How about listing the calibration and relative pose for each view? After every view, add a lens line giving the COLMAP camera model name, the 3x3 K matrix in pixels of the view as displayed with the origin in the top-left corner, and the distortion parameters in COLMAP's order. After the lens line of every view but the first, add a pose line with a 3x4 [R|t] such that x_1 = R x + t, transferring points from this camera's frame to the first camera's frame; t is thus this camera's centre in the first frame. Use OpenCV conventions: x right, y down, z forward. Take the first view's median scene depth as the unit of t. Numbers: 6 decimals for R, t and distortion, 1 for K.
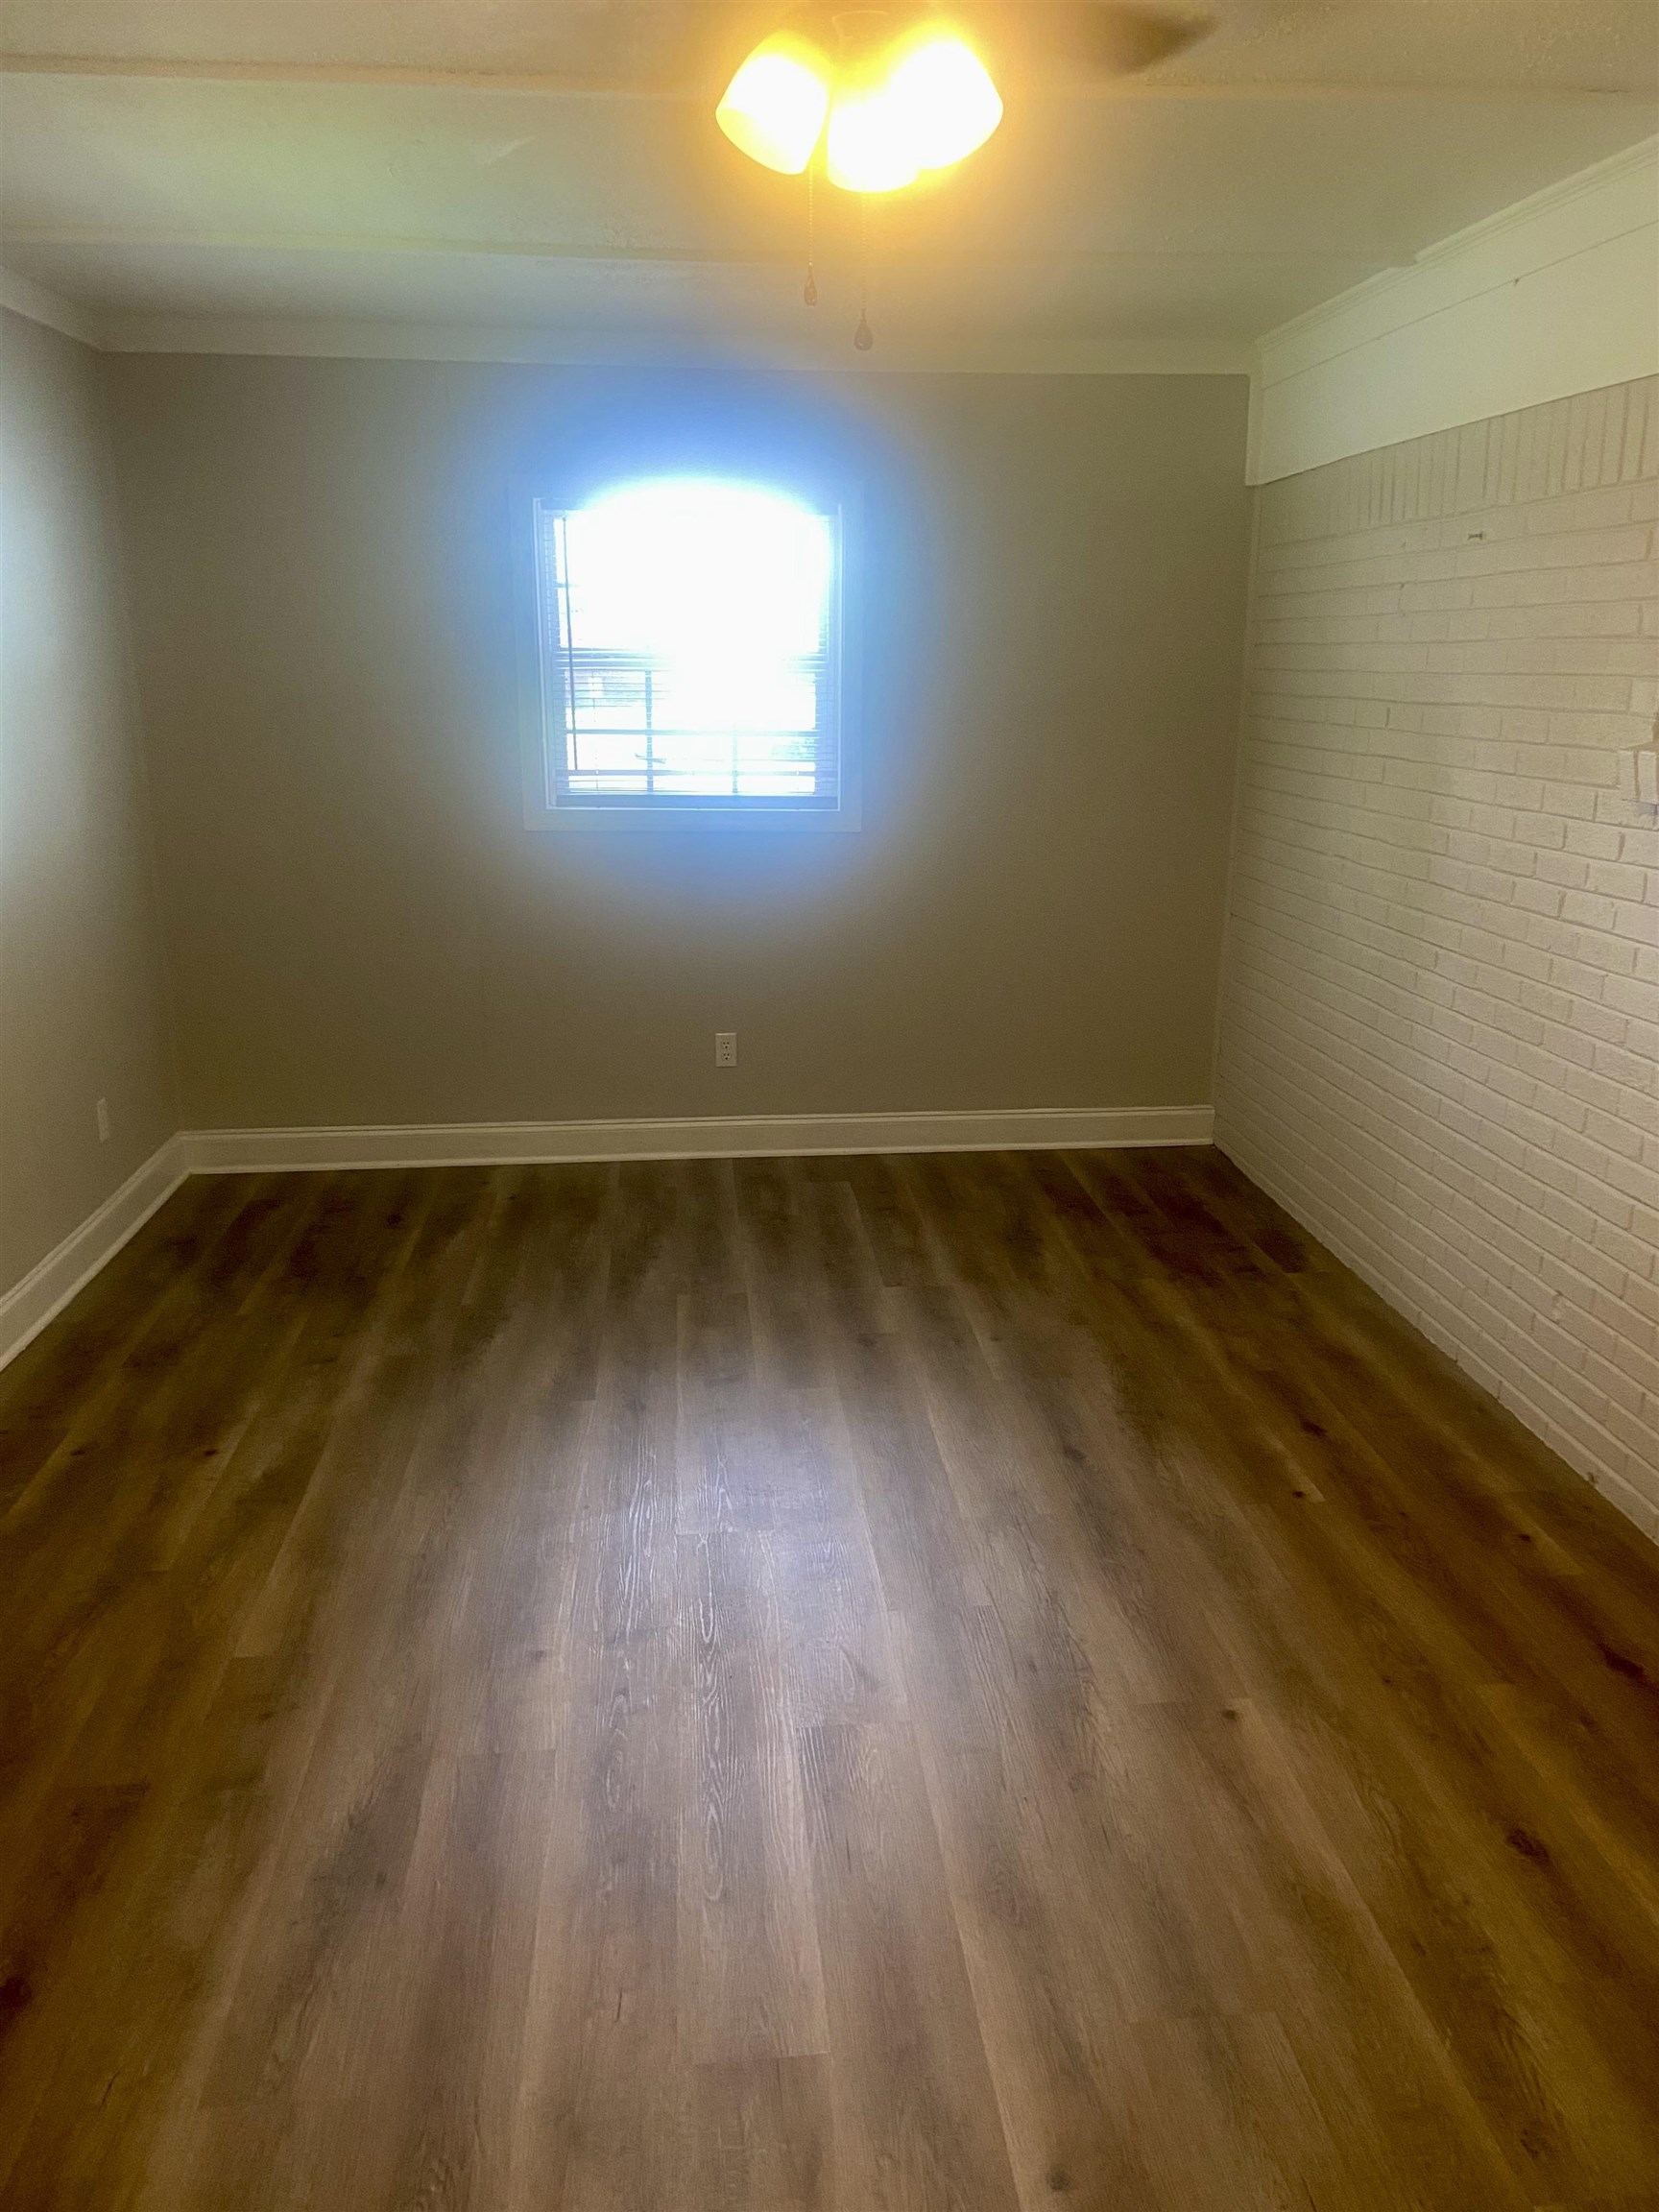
lens RADIAL K [[1643.0, 0, 820.6], [0, 1643.0, 1050.6], [0, 0, 1]] dist [0.023888, -0.048268]
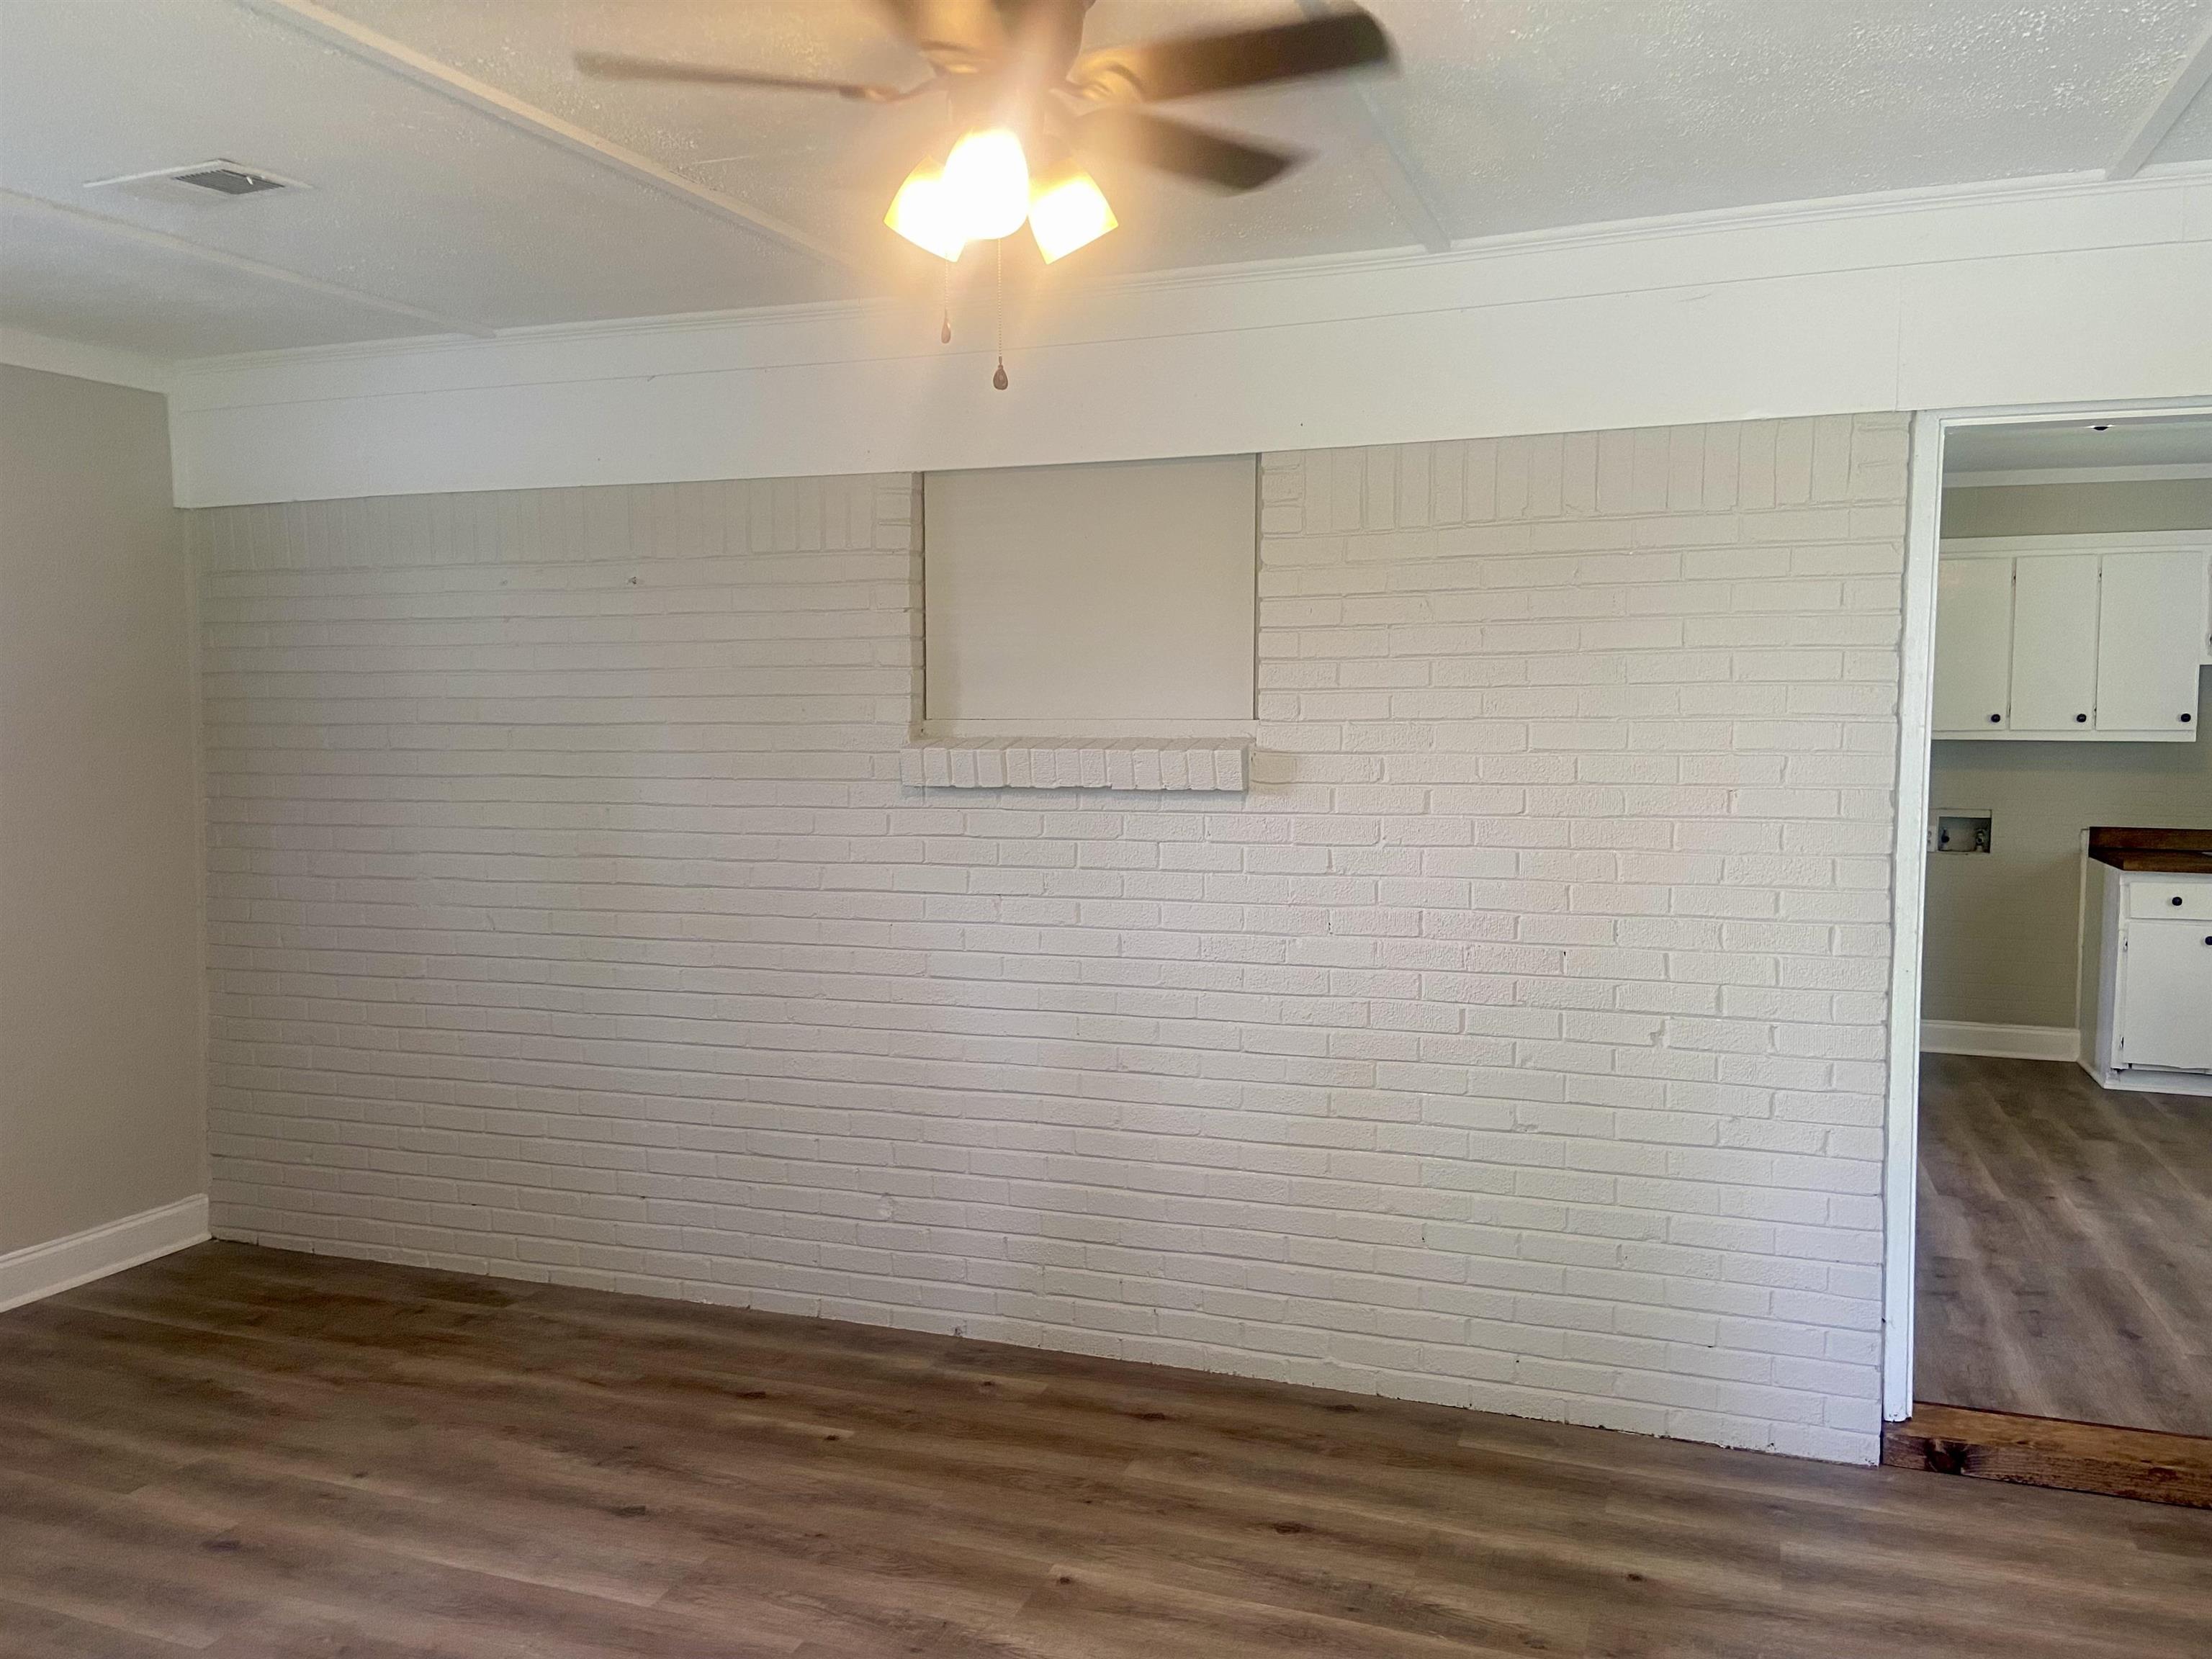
lens RADIAL K [[1643.0, 0, 1101.1], [0, 1643.0, 811.8], [0, 0, 1]] dist [0.023888, -0.048268]
pose [[0.446305, -0.067970, 0.892296, -0.461212], [0.219339, 0.975005, -0.035438, -0.042088], [-0.867584, 0.211532, 0.450058, 0.233381]]
